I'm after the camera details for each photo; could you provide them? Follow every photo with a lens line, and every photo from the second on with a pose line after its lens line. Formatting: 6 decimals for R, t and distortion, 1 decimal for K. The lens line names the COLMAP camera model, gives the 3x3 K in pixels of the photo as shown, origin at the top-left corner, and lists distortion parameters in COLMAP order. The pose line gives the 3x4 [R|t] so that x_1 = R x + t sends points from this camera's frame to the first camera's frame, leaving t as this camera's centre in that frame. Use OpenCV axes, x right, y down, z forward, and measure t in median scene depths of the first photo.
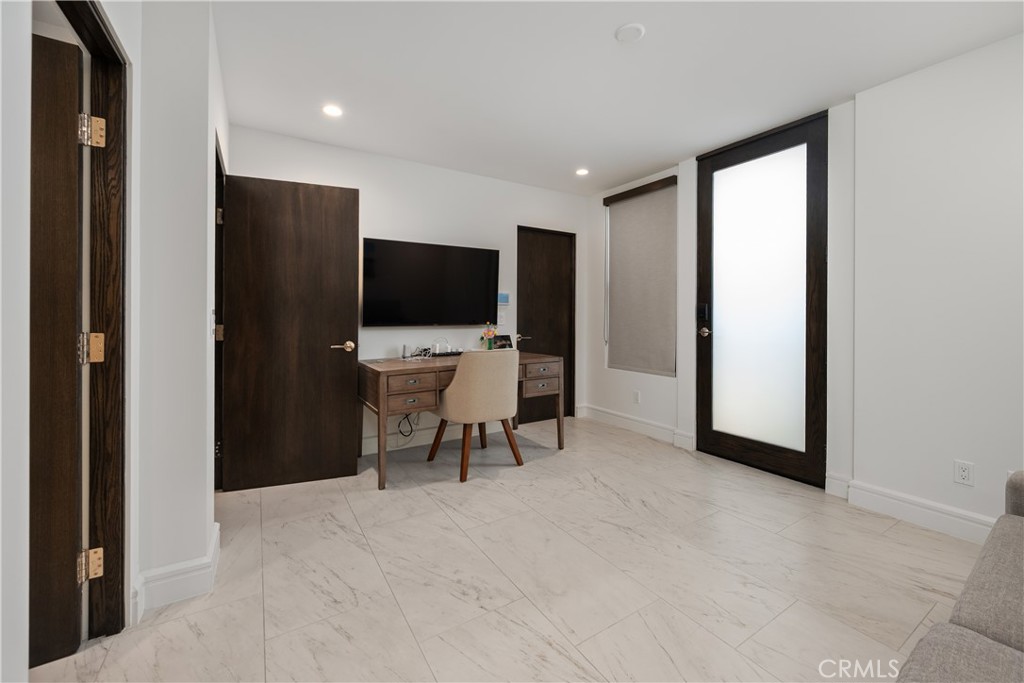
lens RADIAL K [[414.0, 0, 519.0], [0, 414.0, 316.2], [0, 0, 1]] dist [0.000444, 0.000042]
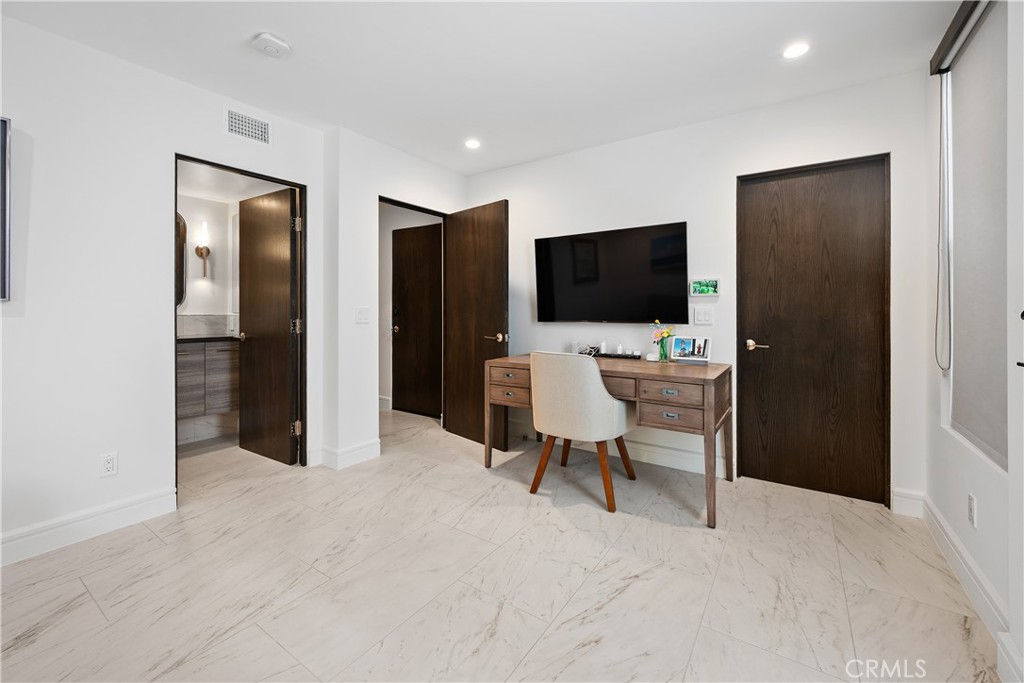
lens RADIAL K [[430.3, 0, 542.0], [0, 430.3, 309.5], [0, 0, 1]] dist [-0.000212, -0.000052]
pose [[0.393278, 0.001194, -0.919419, 0.764507], [-0.001187, 0.999999, 0.000791, -0.007499], [0.919419, 0.000780, 0.393279, 0.657178]]
